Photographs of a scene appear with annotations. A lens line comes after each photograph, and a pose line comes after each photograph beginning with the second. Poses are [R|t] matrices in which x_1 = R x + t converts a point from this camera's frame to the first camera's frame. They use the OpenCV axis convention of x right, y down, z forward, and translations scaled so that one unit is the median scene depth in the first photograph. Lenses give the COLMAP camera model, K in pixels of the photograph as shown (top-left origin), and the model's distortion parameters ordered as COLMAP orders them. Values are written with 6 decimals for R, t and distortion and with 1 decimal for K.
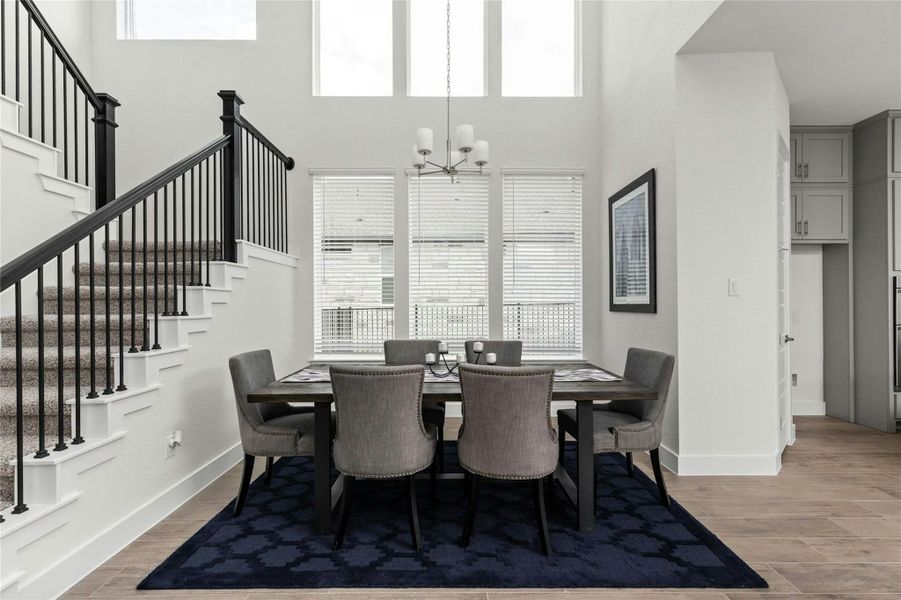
lens RADIAL K [[400.9, 0, 454.1], [0, 400.9, 302.7], [0, 0, 1]] dist [0.002126, 0.000192]
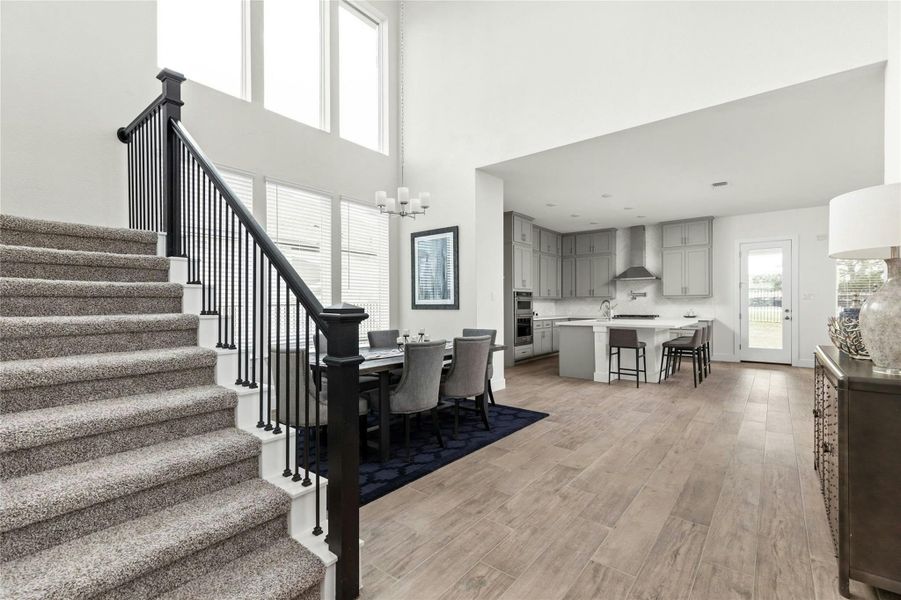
lens RADIAL K [[400.9, 0, 453.3], [0, 400.9, 303.5], [0, 0, 1]] dist [0.002126, 0.000192]
pose [[0.630454, 0.002701, 0.776222, -1.200736], [-0.004169, 0.999991, -0.000094, -0.001346], [-0.776215, -0.003177, 0.630460, -0.103163]]
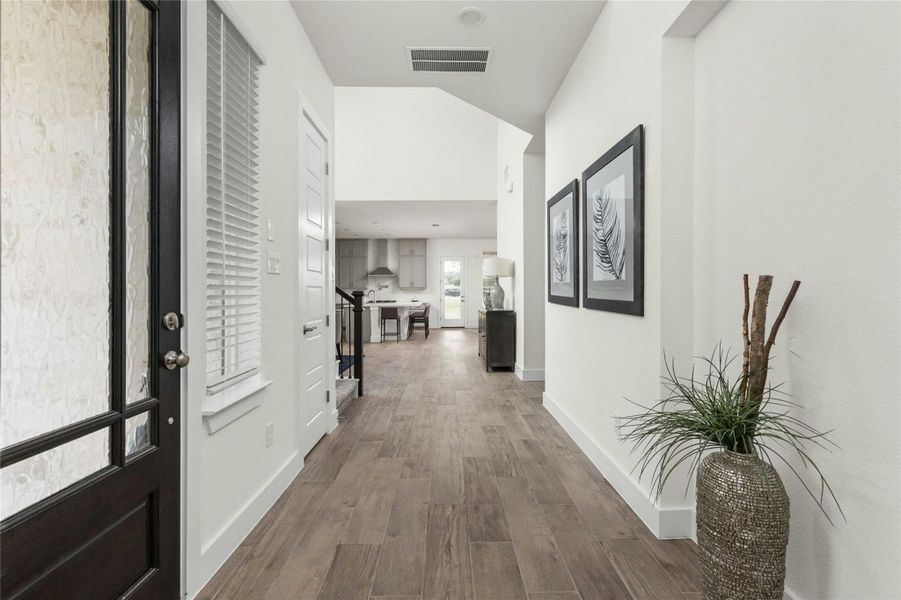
lens RADIAL K [[400.9, 0, 450.1], [0, 400.9, 295.3], [0, 0, 1]] dist [0.002126, 0.000192]
pose [[-0.003513, -0.000442, 0.999994, -4.666046], [-0.002762, 0.999996, 0.000432, 0.053796], [-0.999990, -0.002760, -0.003514, 0.238732]]
